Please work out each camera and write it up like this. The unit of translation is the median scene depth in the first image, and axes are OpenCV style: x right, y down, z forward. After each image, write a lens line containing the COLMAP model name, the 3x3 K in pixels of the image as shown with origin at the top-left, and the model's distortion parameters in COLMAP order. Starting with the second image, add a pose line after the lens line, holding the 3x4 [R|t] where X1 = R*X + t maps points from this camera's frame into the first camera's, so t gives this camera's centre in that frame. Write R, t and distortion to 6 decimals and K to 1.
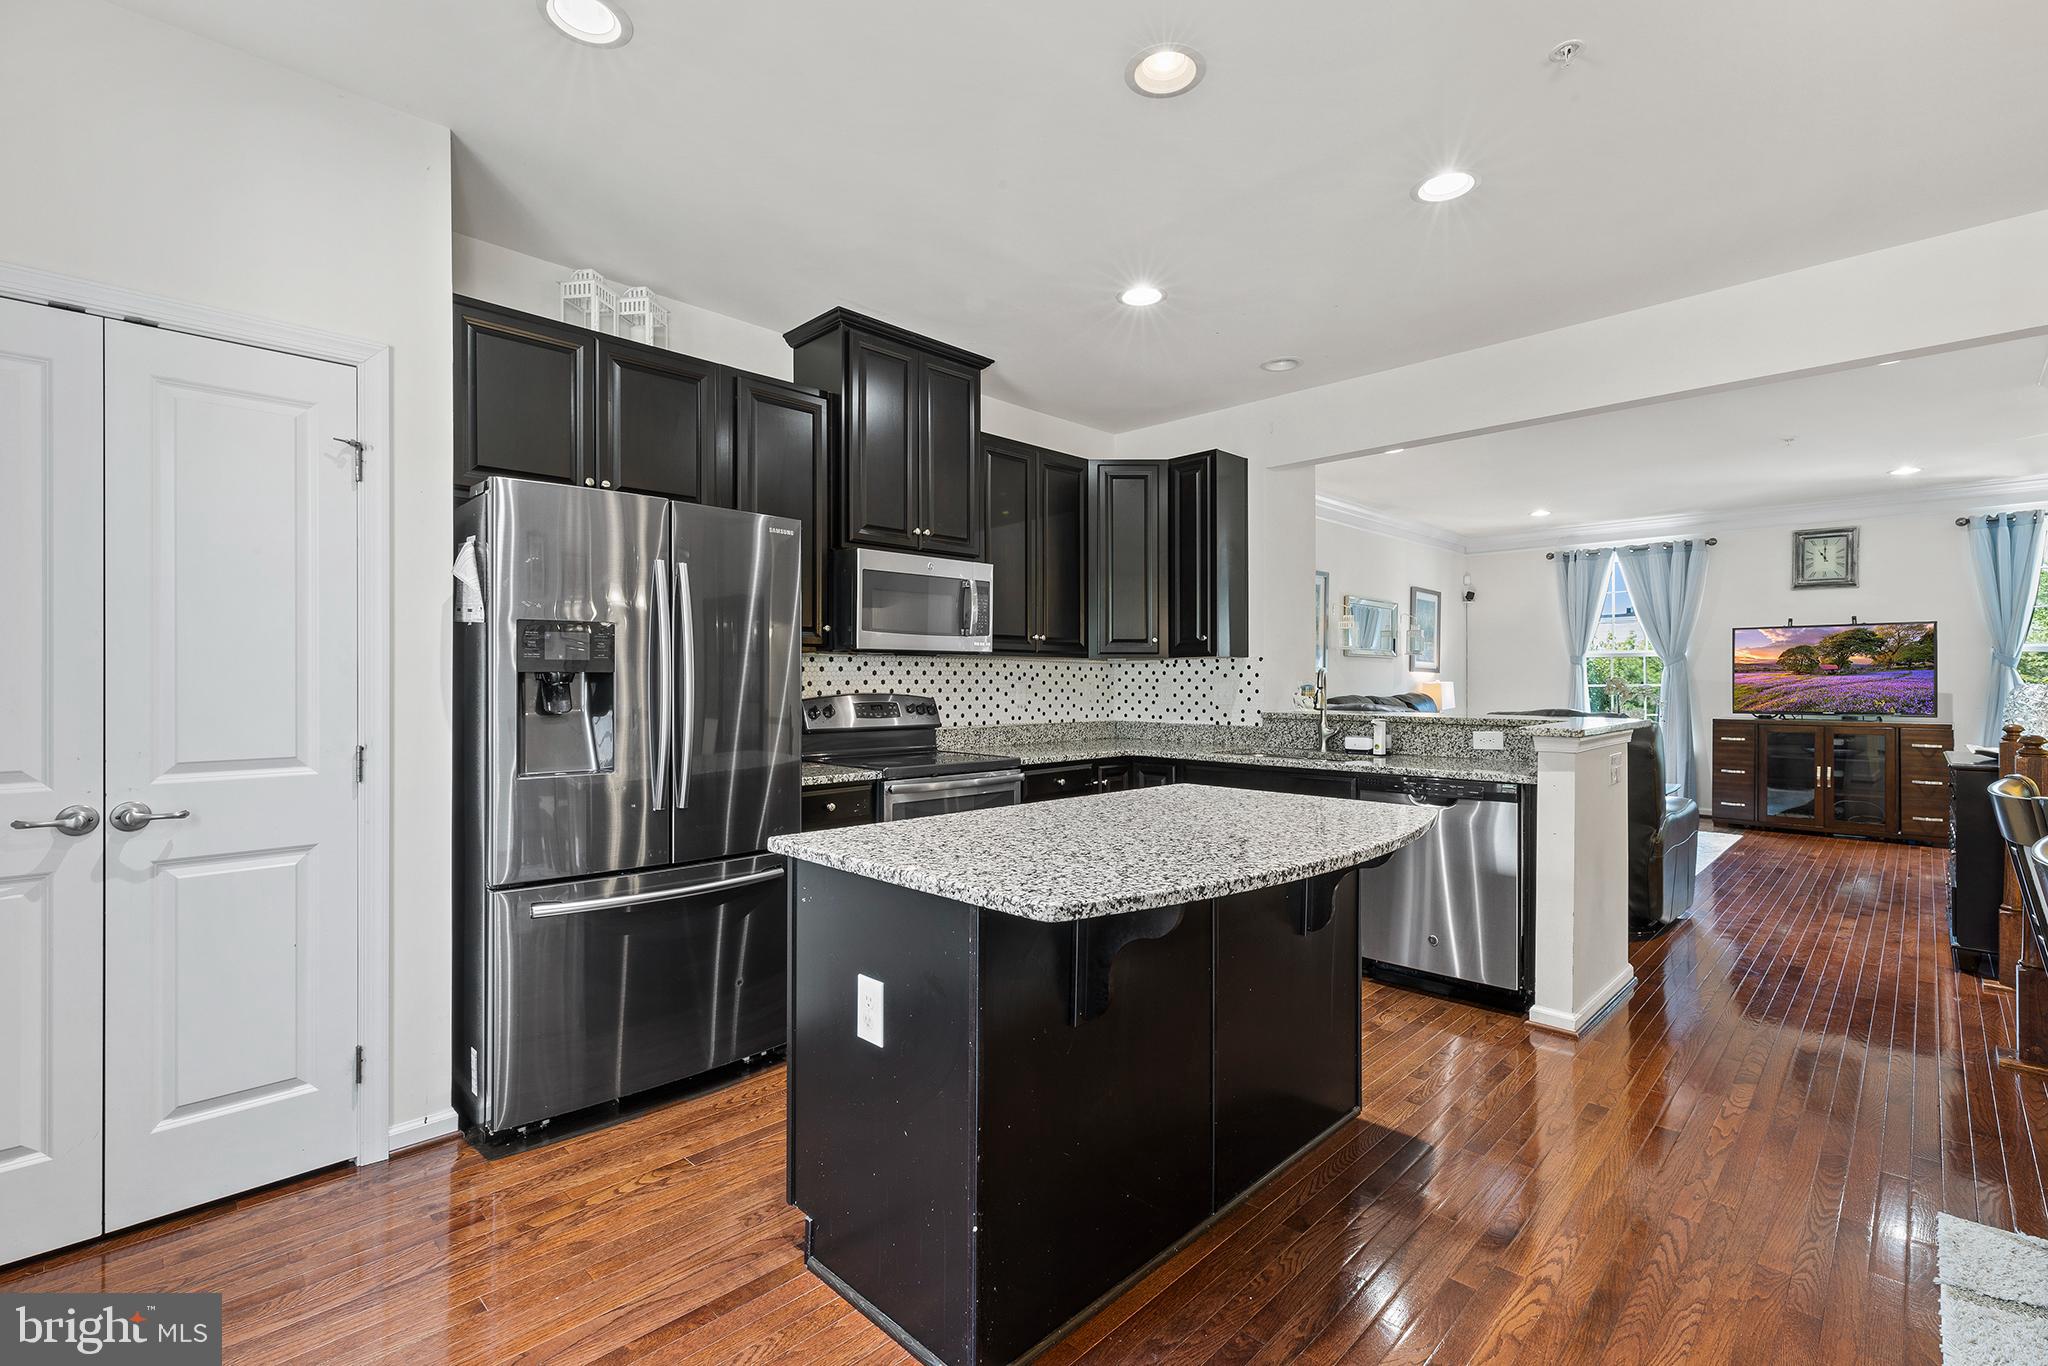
lens RADIAL K [[908.0, 0, 1026.6], [0, 908.0, 680.1], [0, 0, 1]] dist [-0.001739, 0.000043]
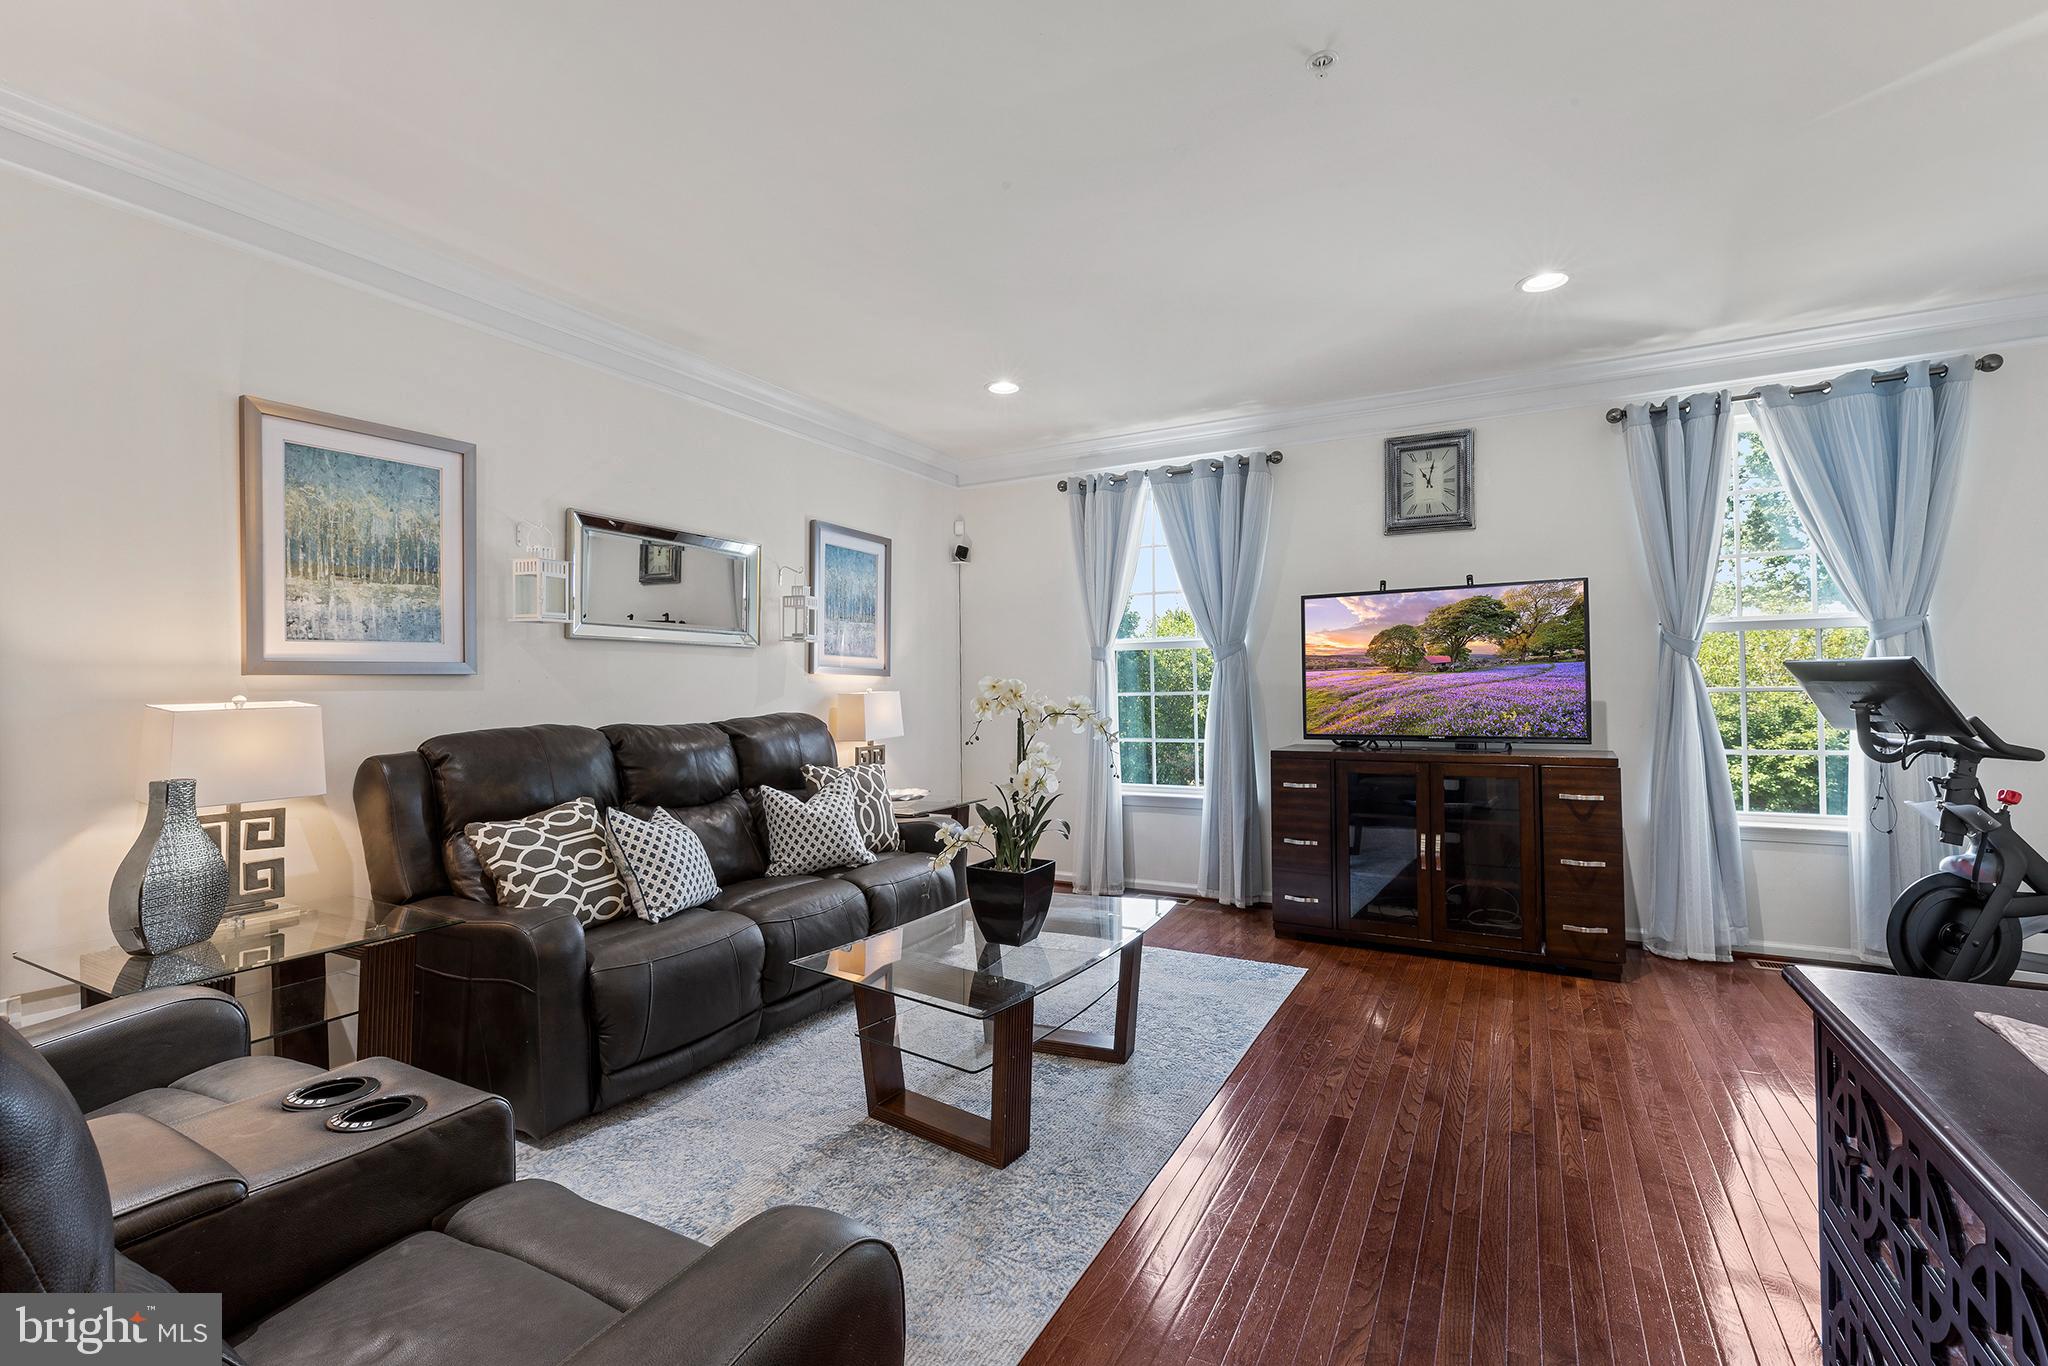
lens RADIAL K [[911.1, 0, 1023.9], [0, 911.1, 676.2], [0, 0, 1]] dist [0.003289, 0.000121]
pose [[0.960615, -0.007573, 0.277779, 0.765845], [0.011792, 0.999839, -0.013519, 0.002570], [-0.277632, 0.016262, 0.960550, 0.836250]]
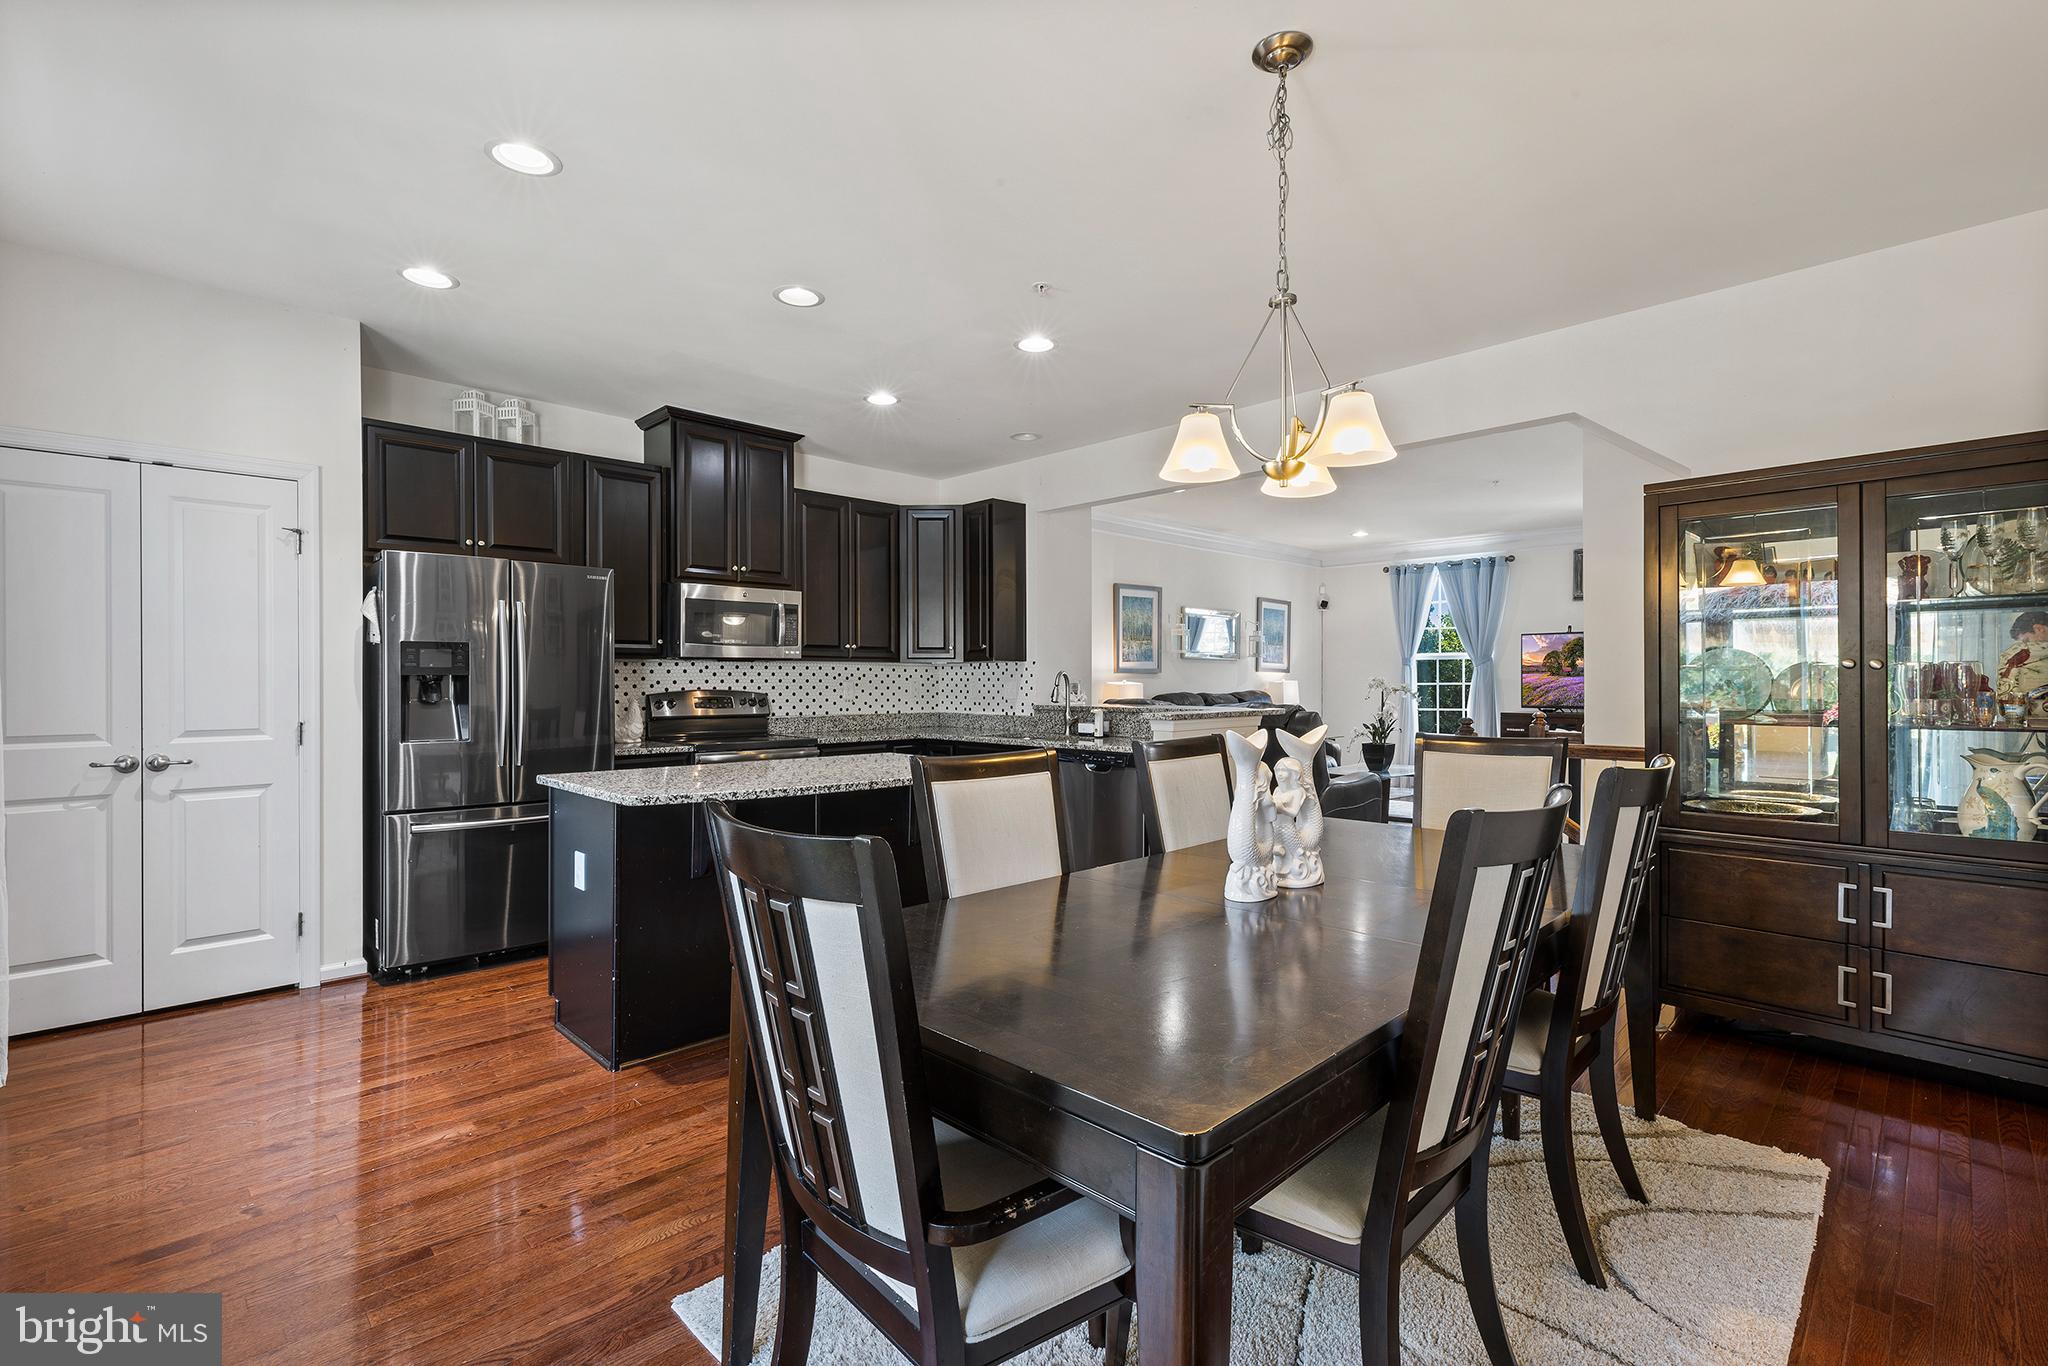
lens RADIAL K [[910.2, 0, 1024.0], [0, 910.2, 683.0], [0, 0, 1]] dist [-0.001795, -0.000701]
pose [[0.999929, -0.000642, -0.011868, 0.278634], [0.000693, 0.999991, 0.004293, -0.000678], [0.011865, -0.004301, 0.999920, -0.290098]]
